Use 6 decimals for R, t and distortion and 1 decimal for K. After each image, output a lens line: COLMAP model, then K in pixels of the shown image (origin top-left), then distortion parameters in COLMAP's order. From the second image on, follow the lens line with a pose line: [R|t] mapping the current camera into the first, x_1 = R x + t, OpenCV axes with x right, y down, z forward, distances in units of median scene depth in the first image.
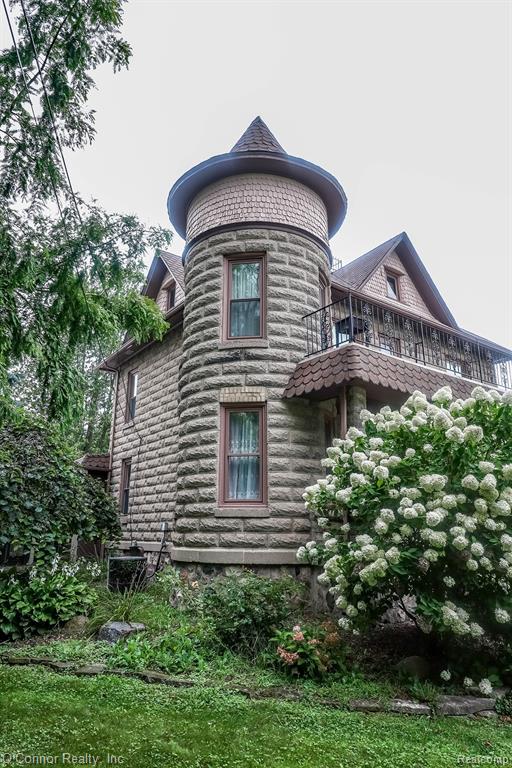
lens RADIAL K [[511.2, 0, 254.9], [0, 511.2, 382.8], [0, 0, 1]] dist [0.000342, -0.000099]
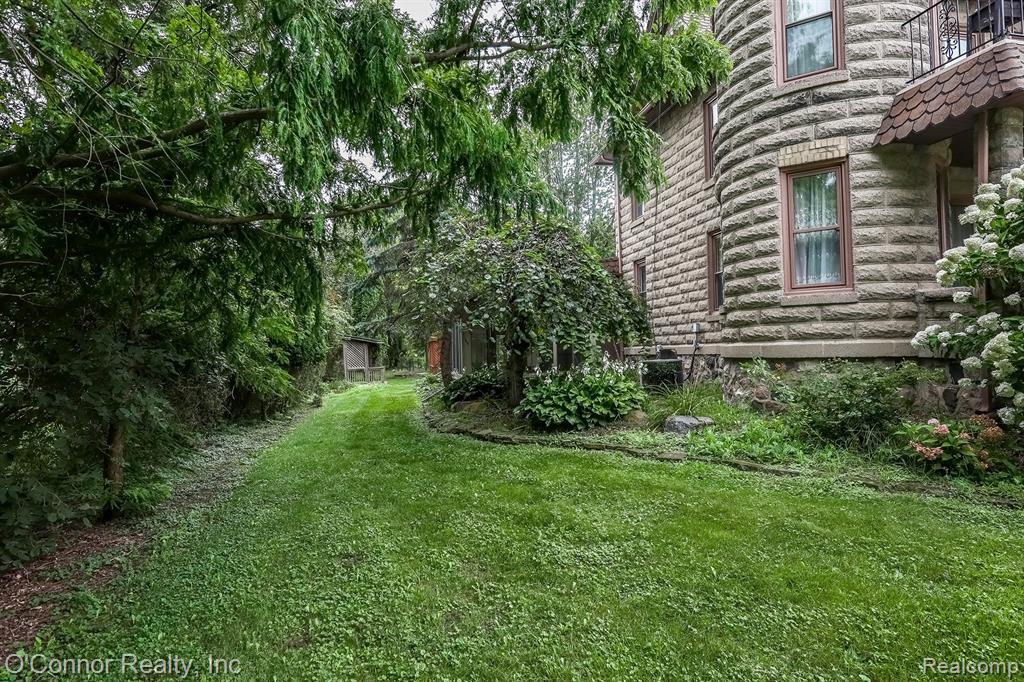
lens RADIAL K [[563.7, 0, 513.6], [0, 563.7, 342.5], [0, 0, 1]] dist [-0.001966, 0.001788]
pose [[0.911823, -0.031524, -0.409372, -0.101389], [0.142350, 0.959479, 0.243181, 0.029748], [0.385118, -0.280012, 0.879362, -0.007886]]
